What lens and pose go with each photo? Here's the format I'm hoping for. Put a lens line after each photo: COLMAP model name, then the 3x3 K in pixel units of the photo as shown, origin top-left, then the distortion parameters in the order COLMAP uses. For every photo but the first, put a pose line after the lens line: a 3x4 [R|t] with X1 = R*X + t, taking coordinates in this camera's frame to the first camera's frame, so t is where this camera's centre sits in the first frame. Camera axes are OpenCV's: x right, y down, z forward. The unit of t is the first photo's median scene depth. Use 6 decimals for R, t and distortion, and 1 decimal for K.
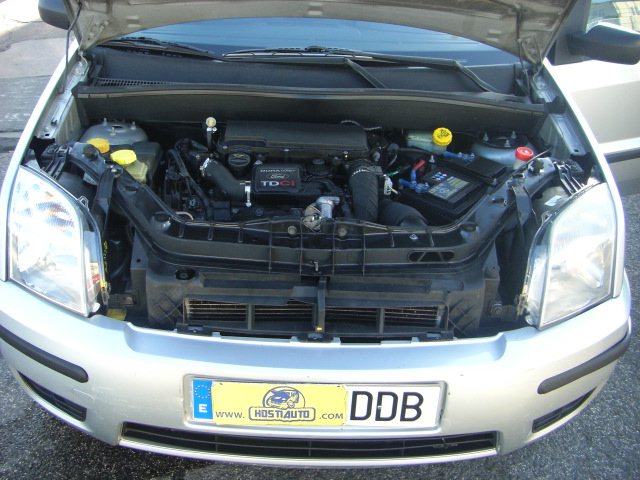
lens RADIAL K [[727.1, 0, 287.8], [0, 727.1, 212.5], [0, 0, 1]] dist [-0.171020, 0.064165]
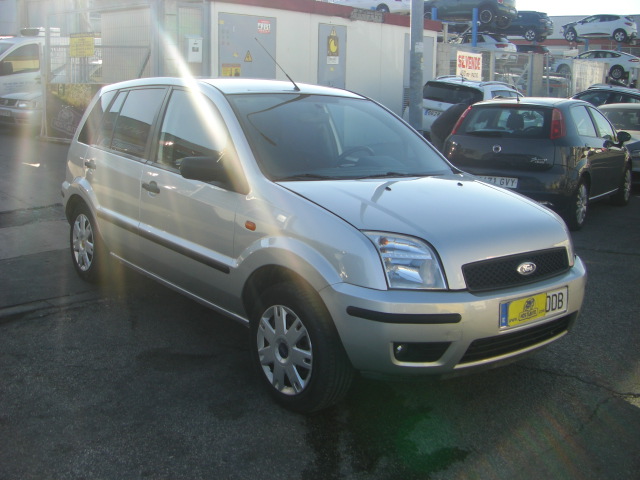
lens RADIAL K [[727.1, 0, 287.8], [0, 727.1, 212.5], [0, 0, 1]] dist [-0.171020, 0.064165]
pose [[0.792244, -0.096574, 0.602514, -1.789234], [0.267854, 0.942222, -0.201177, 0.227443], [-0.548273, 0.320767, 0.772337, -0.325833]]
